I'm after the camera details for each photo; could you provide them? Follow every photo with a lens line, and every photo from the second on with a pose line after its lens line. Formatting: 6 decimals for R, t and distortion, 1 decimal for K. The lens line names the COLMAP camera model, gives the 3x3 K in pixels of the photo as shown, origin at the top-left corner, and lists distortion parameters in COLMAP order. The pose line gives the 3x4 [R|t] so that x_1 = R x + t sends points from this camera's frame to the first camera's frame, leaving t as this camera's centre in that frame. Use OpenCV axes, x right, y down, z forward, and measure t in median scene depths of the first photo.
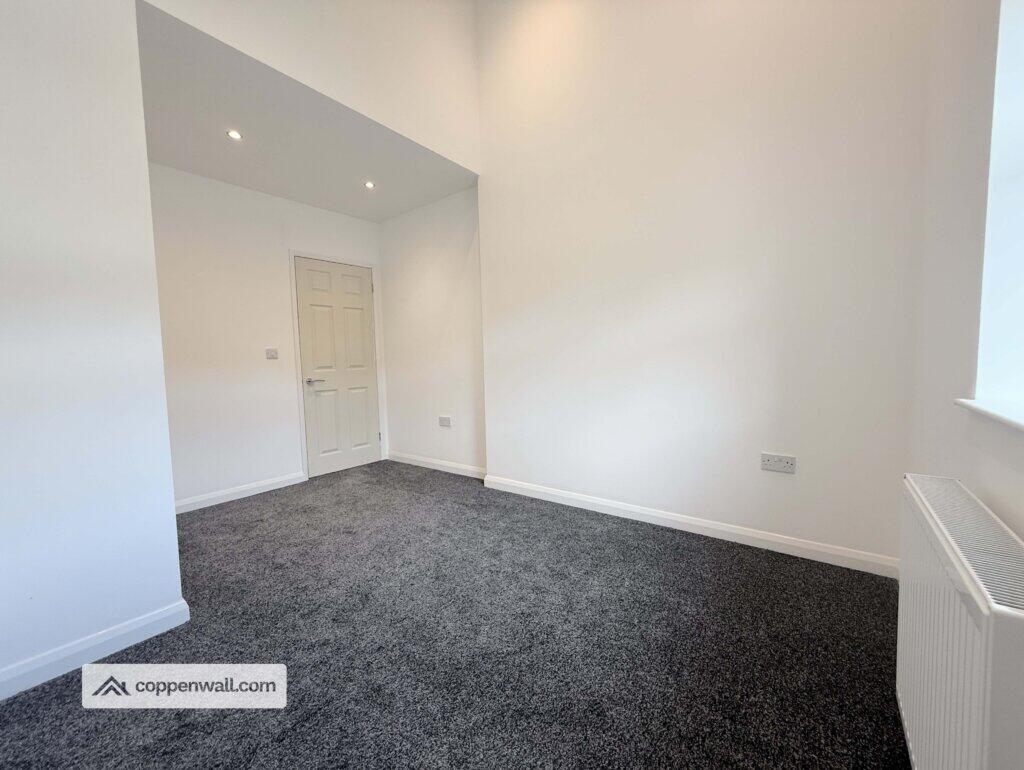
lens RADIAL K [[398.1, 0, 505.6], [0, 398.1, 384.2], [0, 0, 1]] dist [-0.018778, -0.000065]
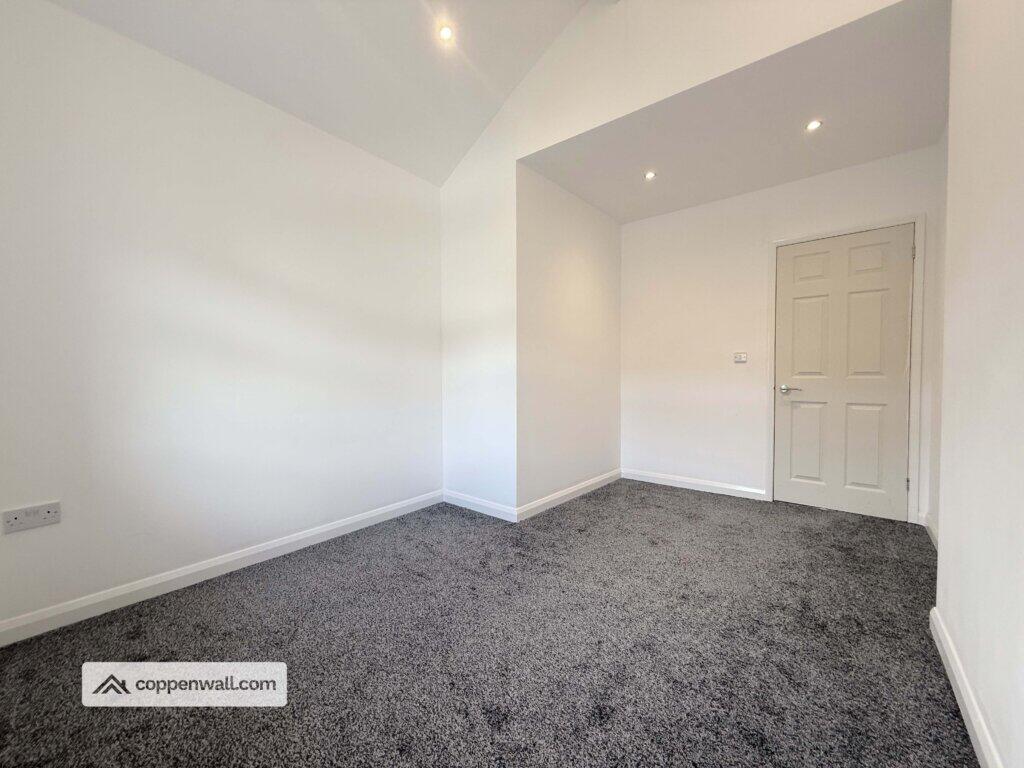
lens RADIAL K [[398.1, 0, 505.6], [0, 398.1, 383.2], [0, 0, 1]] dist [-0.018778, -0.000065]
pose [[-0.010695, 0.057659, -0.998279, 0.379616], [-0.060555, 0.996467, 0.058203, -0.034541], [0.998108, 0.061073, -0.007166, 0.428967]]
